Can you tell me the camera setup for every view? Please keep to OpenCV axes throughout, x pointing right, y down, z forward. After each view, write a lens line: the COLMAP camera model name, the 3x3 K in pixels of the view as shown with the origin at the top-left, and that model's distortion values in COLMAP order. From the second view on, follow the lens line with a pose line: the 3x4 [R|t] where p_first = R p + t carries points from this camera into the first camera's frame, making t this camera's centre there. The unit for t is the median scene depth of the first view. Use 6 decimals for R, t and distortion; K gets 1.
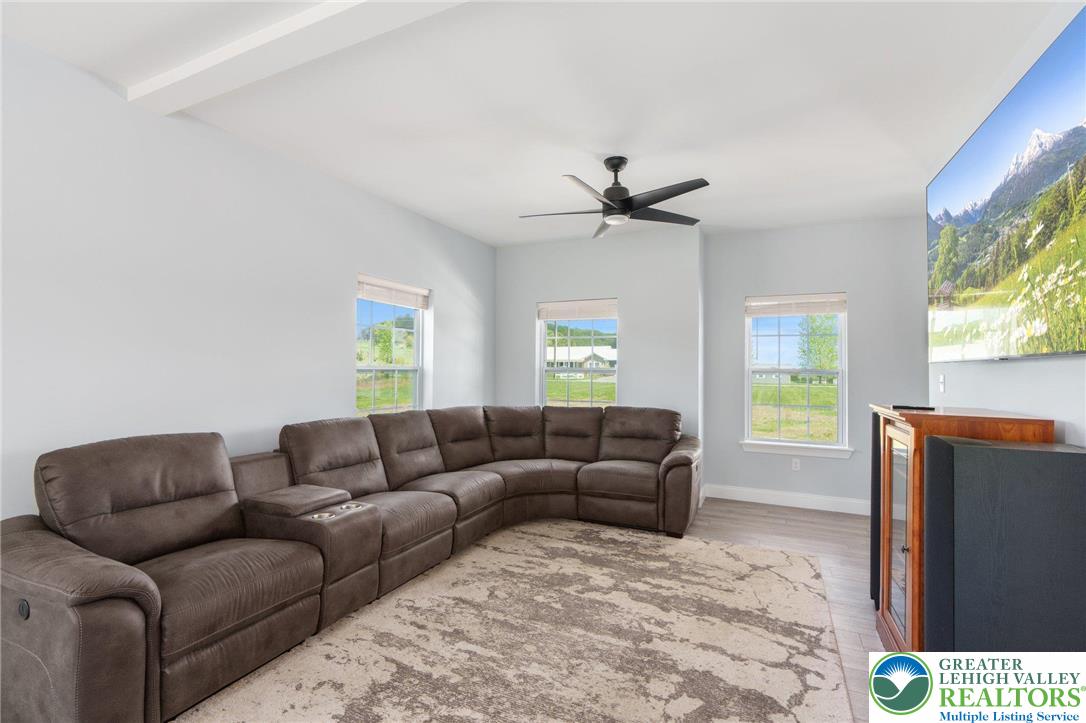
lens RADIAL K [[493.2, 0, 534.5], [0, 493.2, 364.2], [0, 0, 1]] dist [-0.018835, -0.000309]
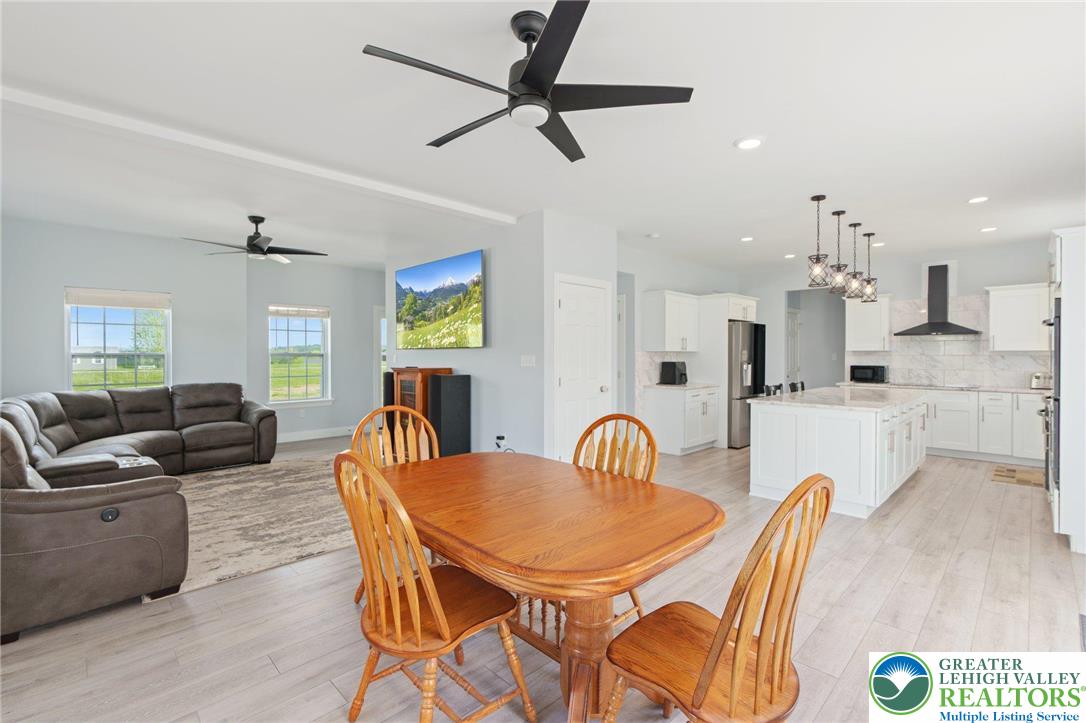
lens RADIAL K [[493.2, 0, 534.5], [0, 493.2, 364.2], [0, 0, 1]] dist [-0.018835, -0.000309]
pose [[0.370151, -0.031320, 0.928444, -1.066905], [-0.001639, 0.999408, 0.034368, -0.010777], [-0.928970, -0.014243, 0.369880, -0.432144]]
